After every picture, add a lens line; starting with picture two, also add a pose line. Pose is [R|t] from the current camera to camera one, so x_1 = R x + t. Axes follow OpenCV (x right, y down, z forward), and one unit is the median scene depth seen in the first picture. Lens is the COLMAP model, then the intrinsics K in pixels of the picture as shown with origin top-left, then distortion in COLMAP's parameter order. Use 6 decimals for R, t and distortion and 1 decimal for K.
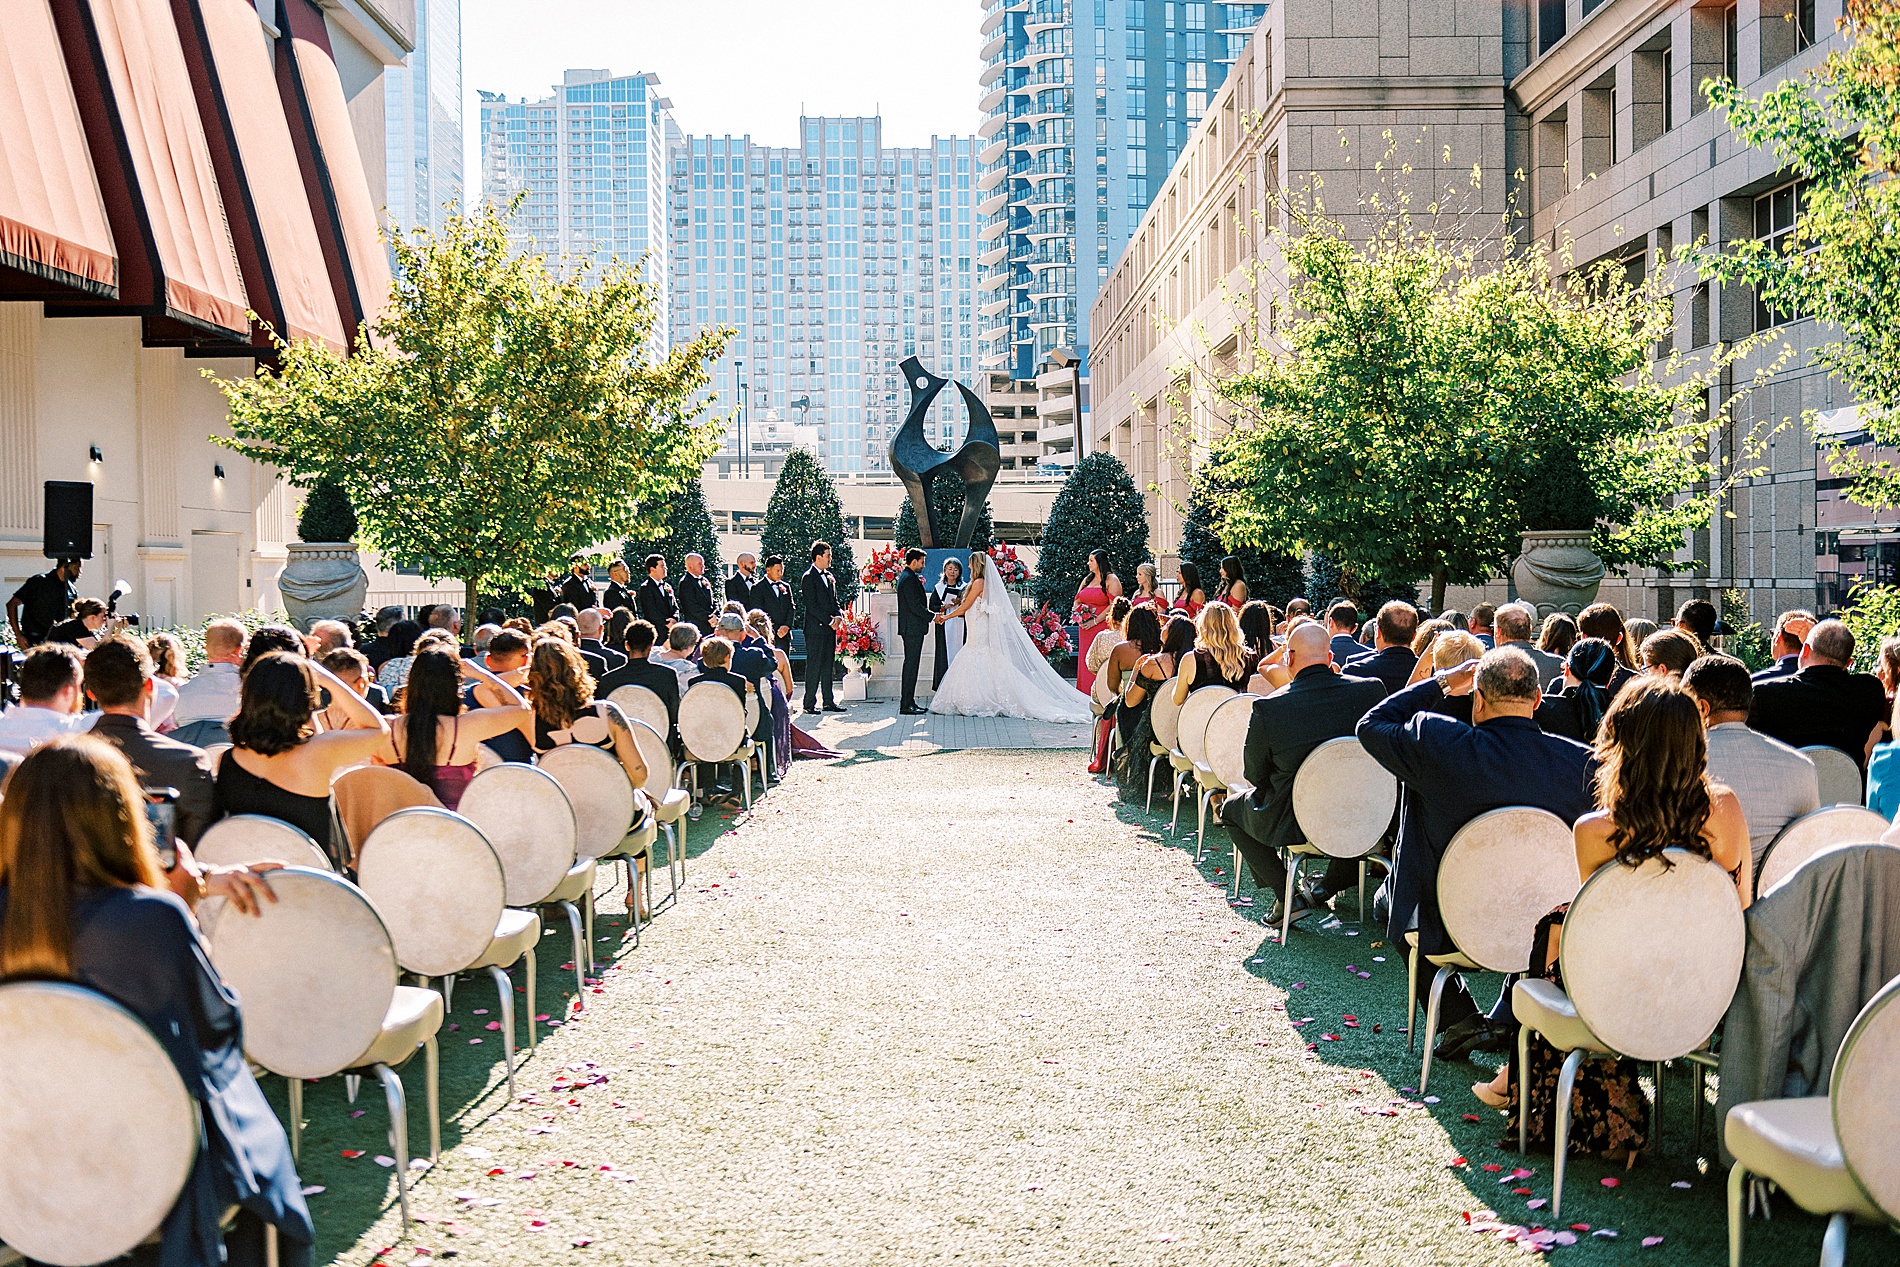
lens RADIAL K [[1947.2, 0, 948.4], [0, 1947.2, 631.3], [0, 0, 1]] dist [-0.010337, 0.000000]
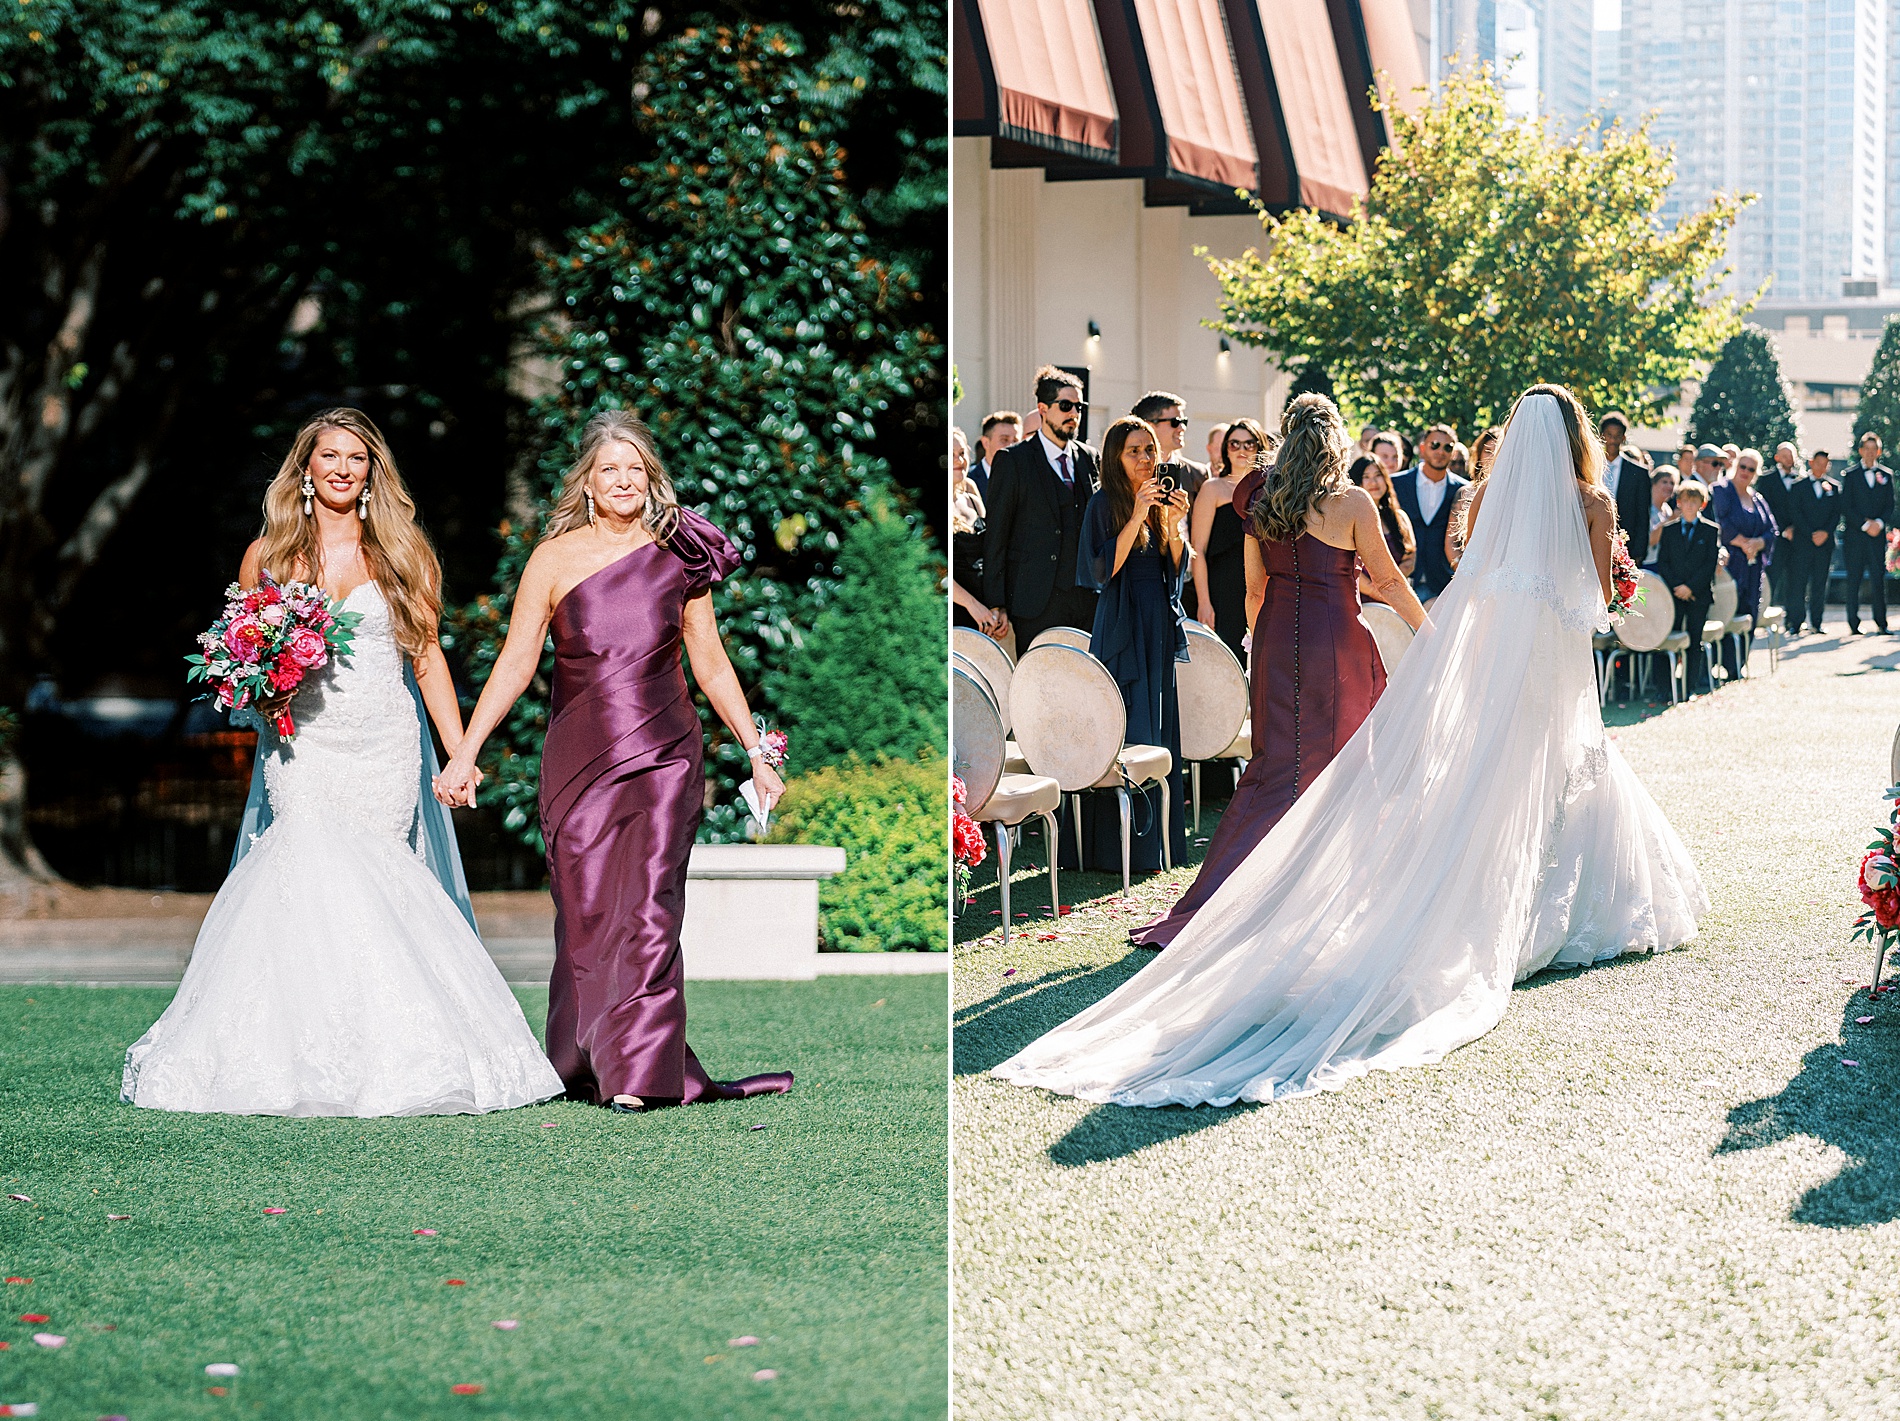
lens RADIAL K [[6645.4, 0, 949.5], [0, 6645.4, 710.8], [0, 0, 1]] dist [-1.216428, 0.000000]
pose [[0.901661, 0.021123, -0.431928, 0.878765], [-0.015394, 0.999741, 0.016755, 0.037547], [0.432170, -0.008458, 0.901752, -1.903688]]
